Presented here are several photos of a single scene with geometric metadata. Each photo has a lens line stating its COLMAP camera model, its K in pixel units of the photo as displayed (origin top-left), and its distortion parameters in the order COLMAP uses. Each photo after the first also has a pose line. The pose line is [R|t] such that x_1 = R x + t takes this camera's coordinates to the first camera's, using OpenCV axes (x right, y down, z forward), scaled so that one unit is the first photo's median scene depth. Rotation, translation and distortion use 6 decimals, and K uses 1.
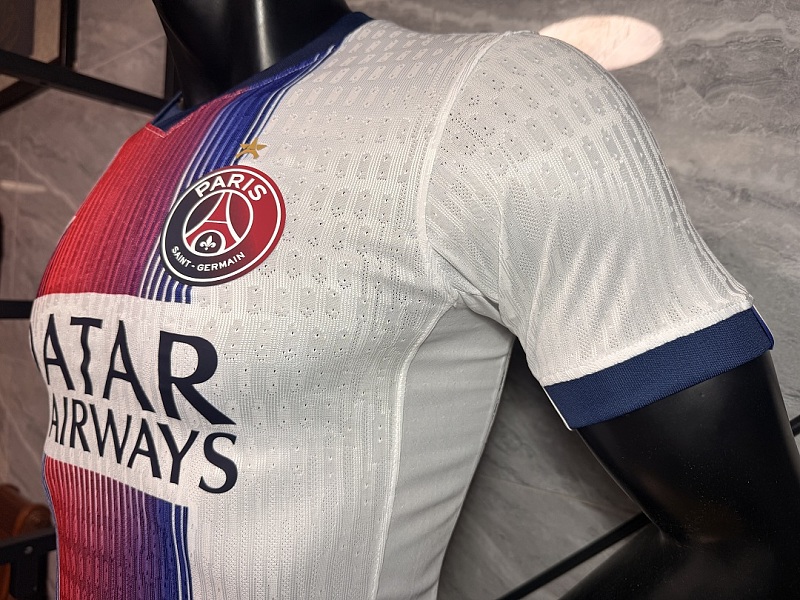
lens RADIAL K [[556.6, 0, 384.3], [0, 556.6, 326.7], [0, 0, 1]] dist [0.003680, -0.011837]
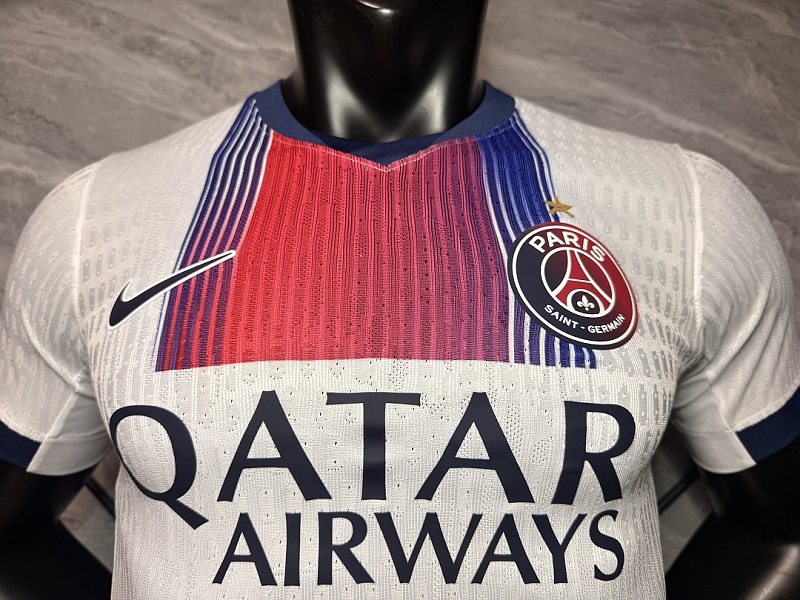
lens RADIAL K [[556.6, 0, 407.5], [0, 556.6, 305.7], [0, 0, 1]] dist [0.003680, -0.011837]
pose [[0.802934, 0.030417, 0.595291, -1.072542], [0.046347, 0.992488, -0.113224, -0.051612], [-0.594263, 0.118501, 0.795493, 0.417185]]
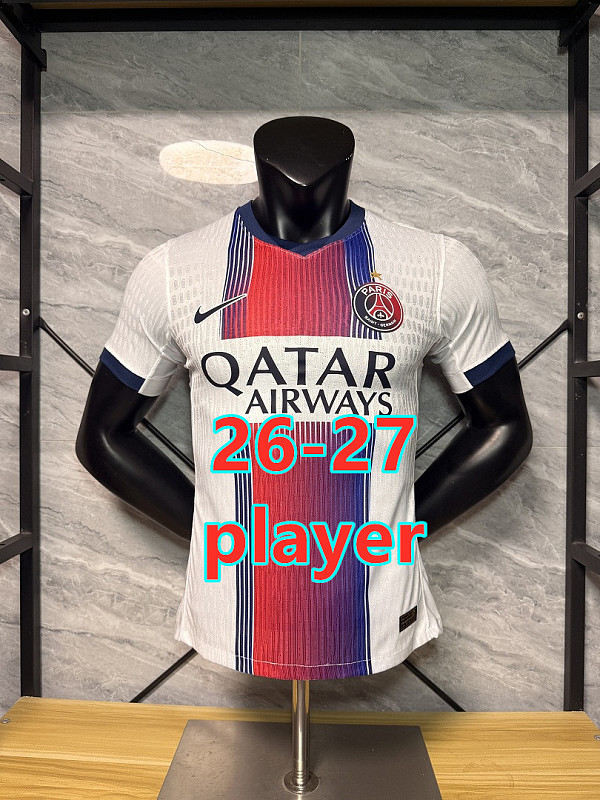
lens RADIAL K [[556.6, 0, 289.2], [0, 556.6, 412.6], [0, 0, 1]] dist [0.003680, -0.011837]
pose [[0.816456, -0.067955, 0.573395, -2.020134], [0.042355, 0.997424, 0.057900, 0.117238], [-0.575853, -0.022987, 0.817230, -0.769960]]
